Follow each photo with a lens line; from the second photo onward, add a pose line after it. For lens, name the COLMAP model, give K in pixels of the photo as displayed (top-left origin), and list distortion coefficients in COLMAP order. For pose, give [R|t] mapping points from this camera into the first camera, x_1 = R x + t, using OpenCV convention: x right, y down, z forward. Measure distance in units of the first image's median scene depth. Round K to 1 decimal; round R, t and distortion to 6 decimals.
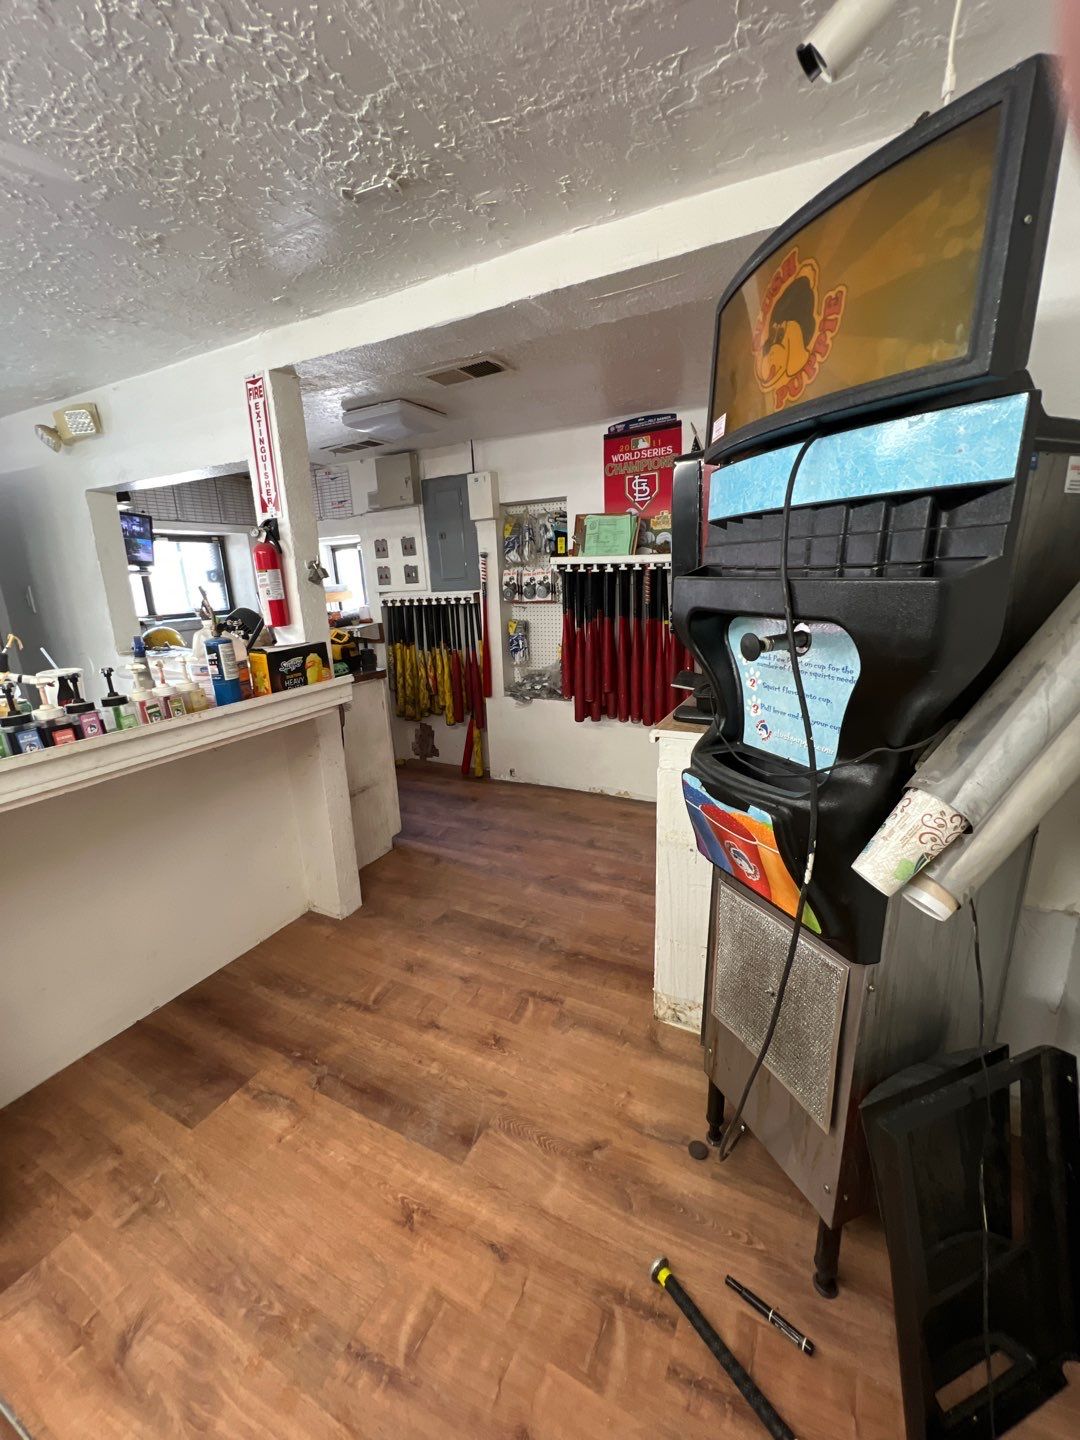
lens RADIAL K [[579.6, 0, 545.2], [0, 579.6, 723.0], [0, 0, 1]] dist [-0.001432, -0.000055]
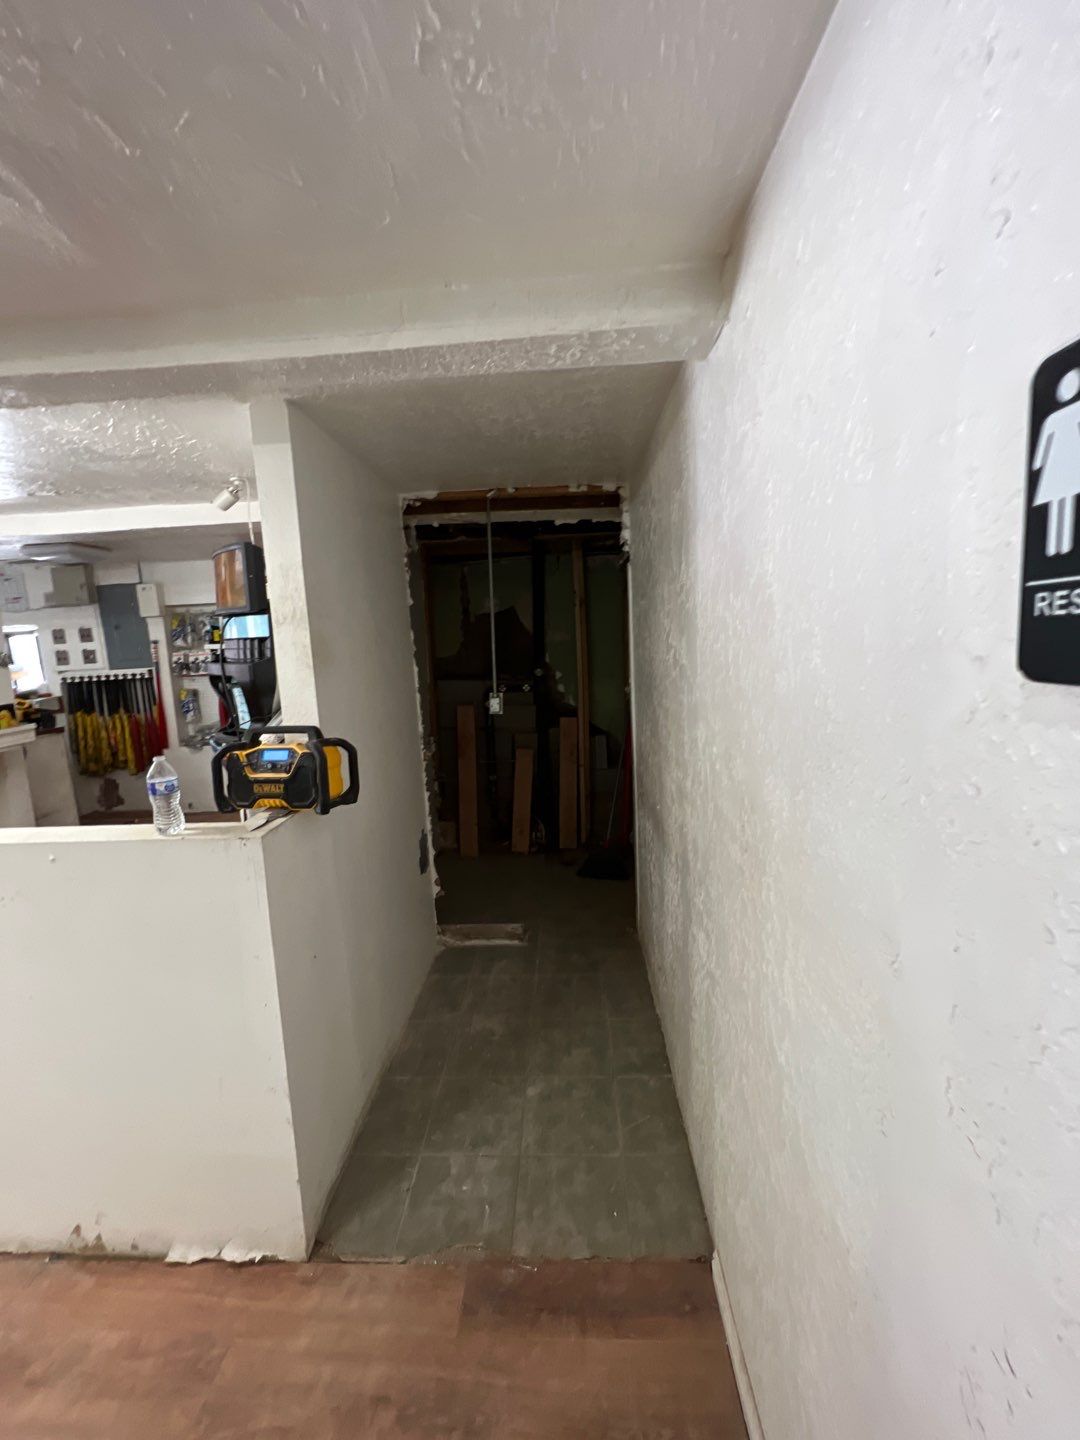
lens RADIAL K [[575.3, 0, 540.0], [0, 575.3, 720.0], [0, 0, 1]] dist [-0.000884, -0.000072]
pose [[0.913434, -0.061898, 0.402252, 0.162321], [0.110915, 0.988816, -0.099707, 0.119909], [-0.391581, 0.135691, 0.910083, -0.533954]]
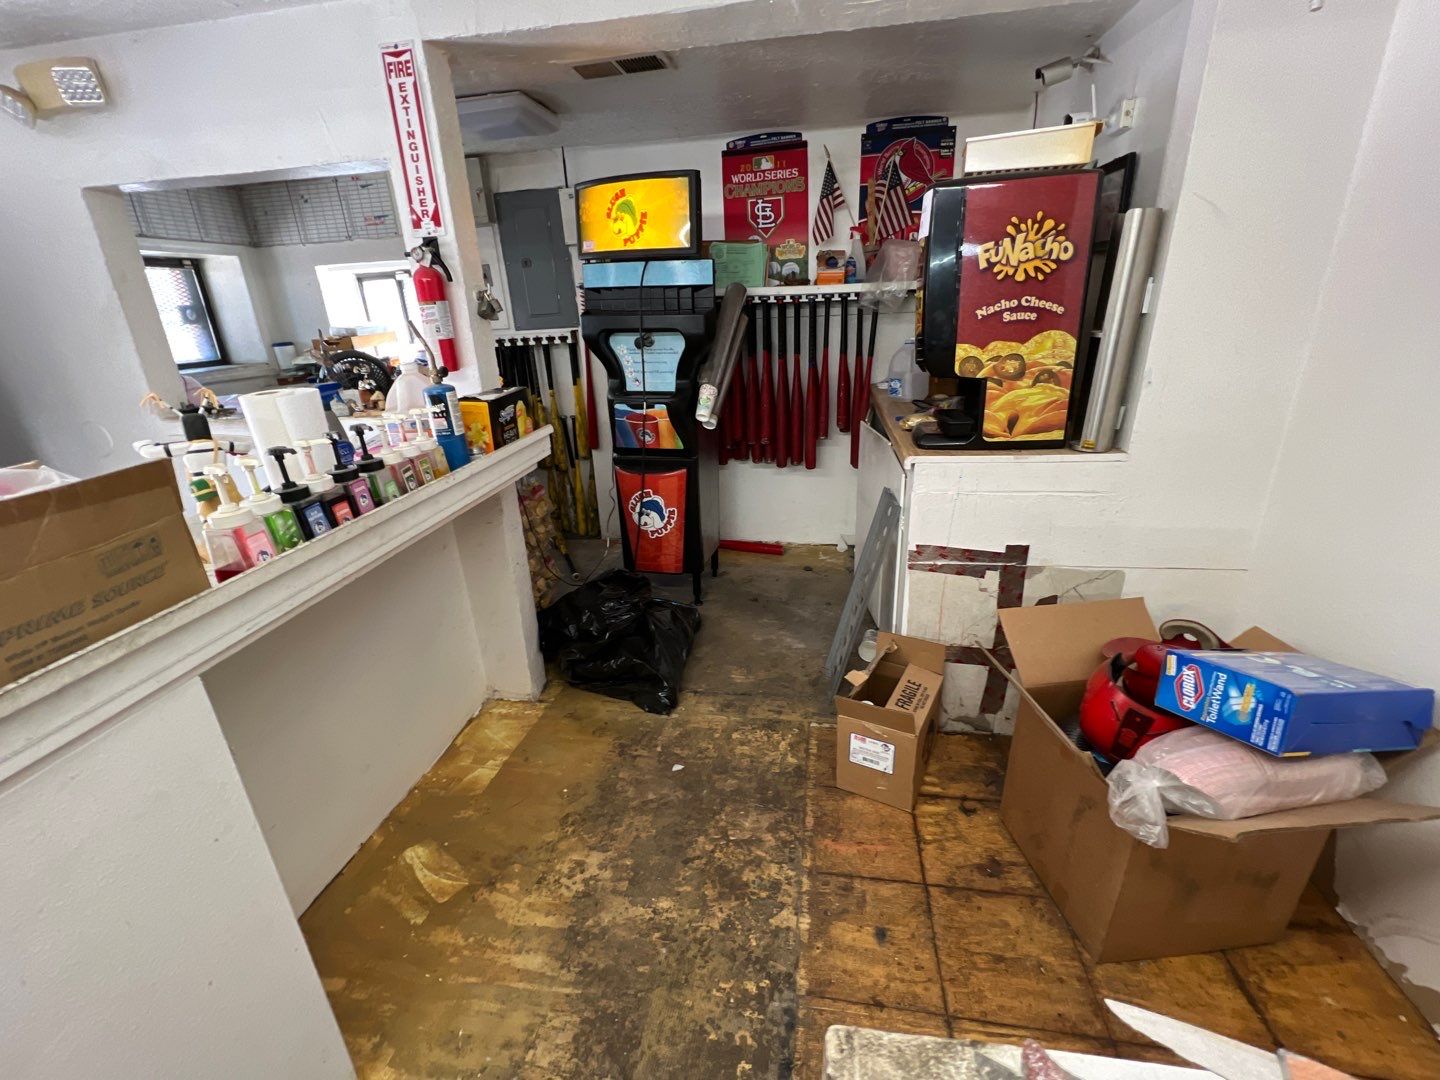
lens RADIAL K [[616.5, 0, 718.9], [0, 616.5, 543.7], [0, 0, 1]] dist [-0.001343, 0.000095]
pose [[0.954615, -0.110658, 0.276524, -0.210926], [0.079976, 0.989559, 0.119906, 0.002563], [-0.286905, -0.092348, 0.953497, 0.007451]]
